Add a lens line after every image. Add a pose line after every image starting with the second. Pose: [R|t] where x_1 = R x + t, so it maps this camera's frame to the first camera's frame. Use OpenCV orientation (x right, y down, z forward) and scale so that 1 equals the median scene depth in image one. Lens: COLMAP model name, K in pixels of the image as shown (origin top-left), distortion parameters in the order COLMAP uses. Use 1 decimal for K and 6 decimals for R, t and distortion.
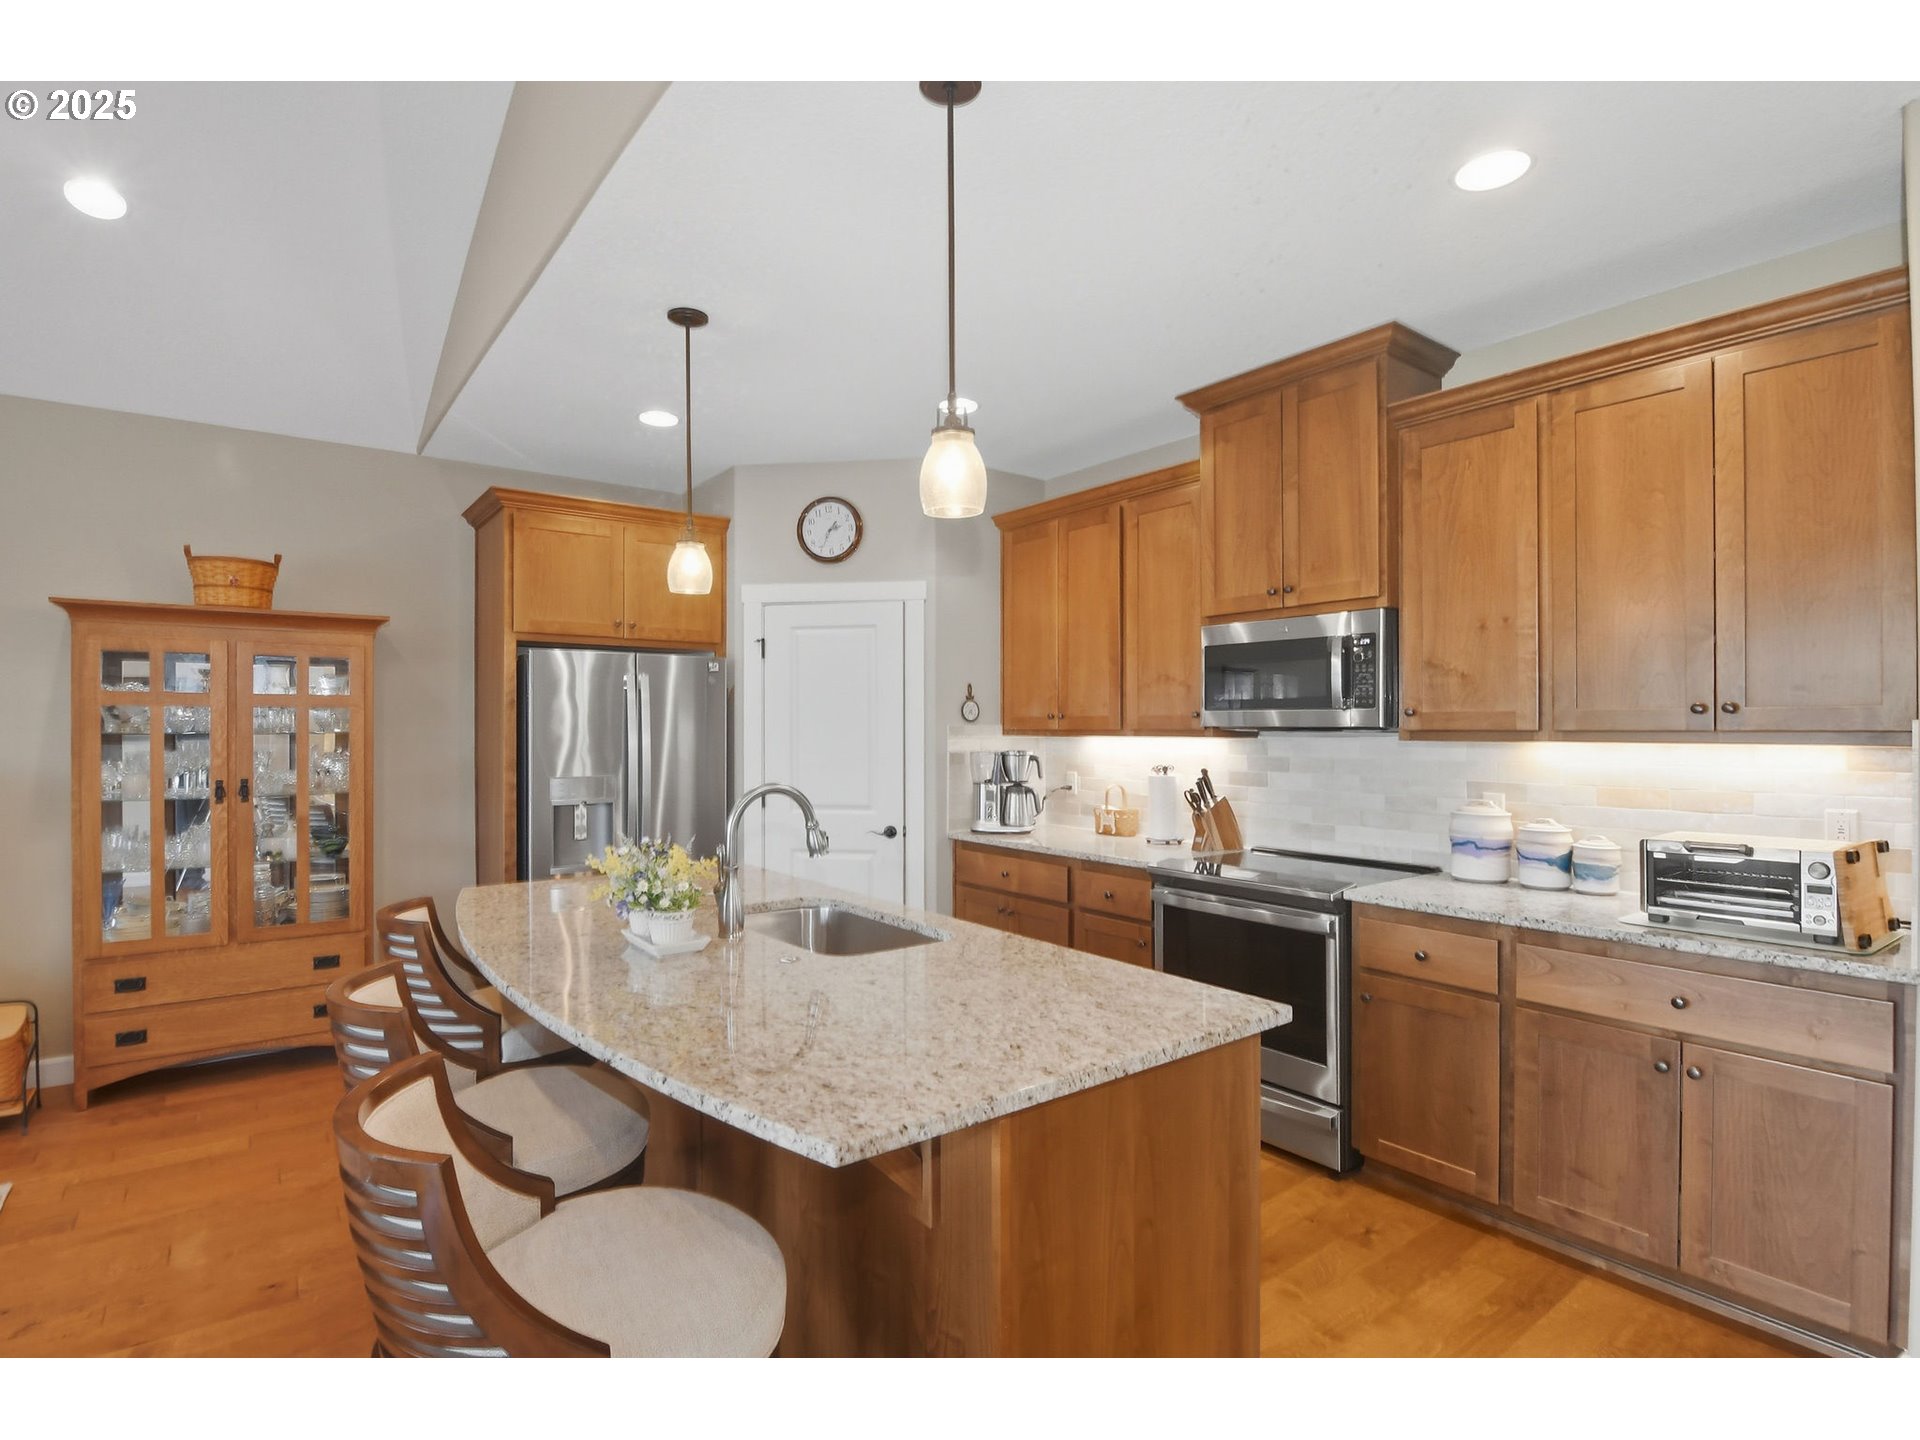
lens RADIAL K [[962.5, 0, 972.5], [0, 962.5, 725.0], [0, 0, 1]] dist [-0.030622, -0.004101]
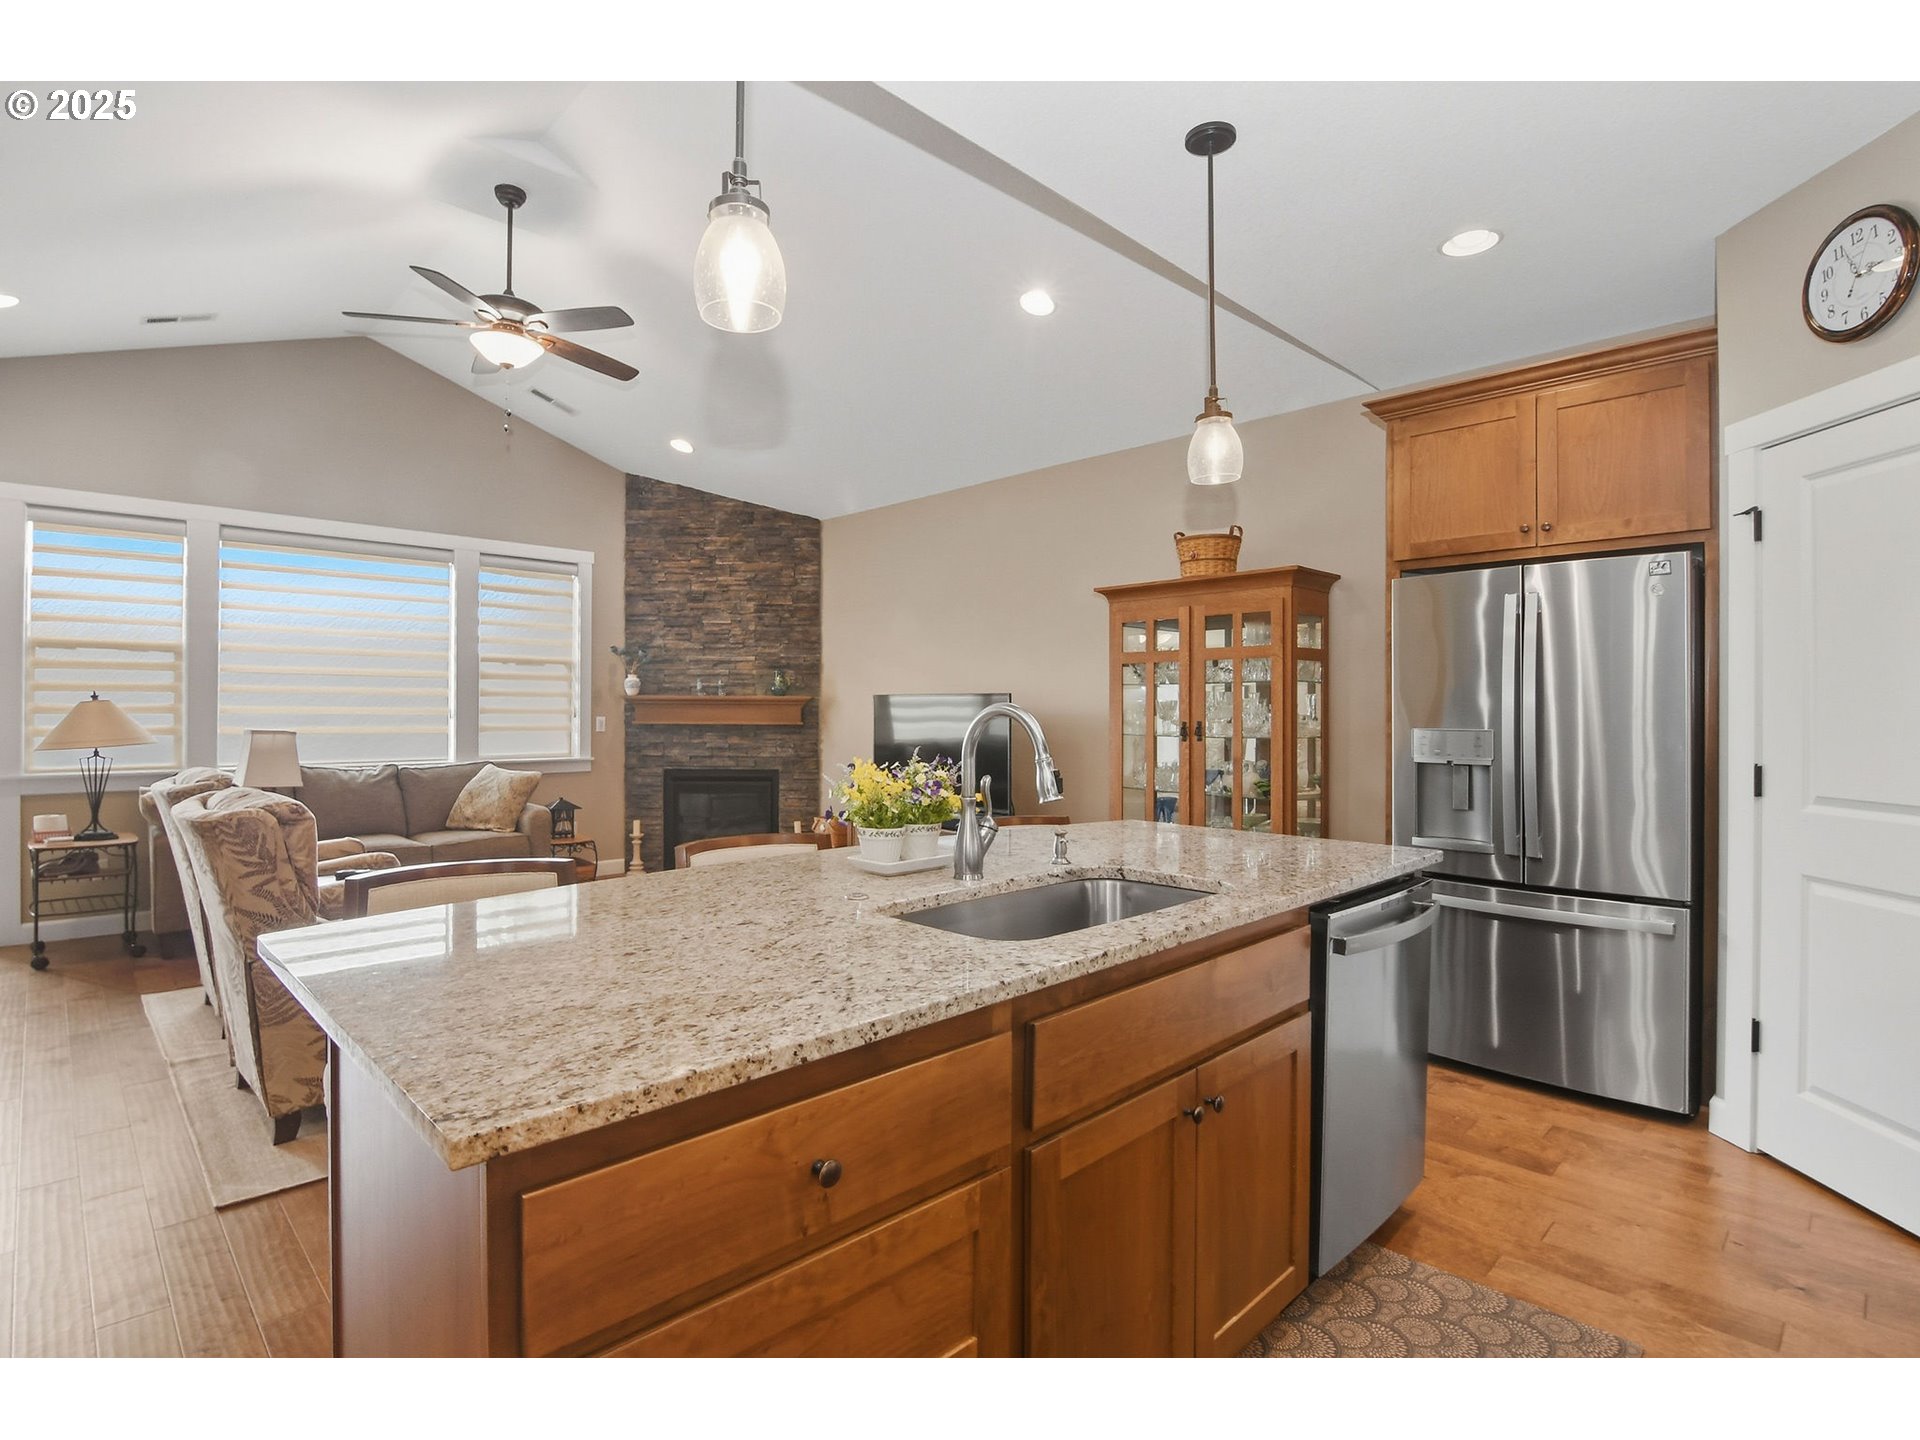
lens RADIAL K [[962.5, 0, 940.2], [0, 962.5, 713.0], [0, 0, 1]] dist [-0.030622, -0.004101]
pose [[0.097144, 0.002672, -0.995267, 0.389507], [0.000413, 0.999996, 0.002725, 0.043106], [0.995270, -0.000676, 0.097142, 0.572446]]
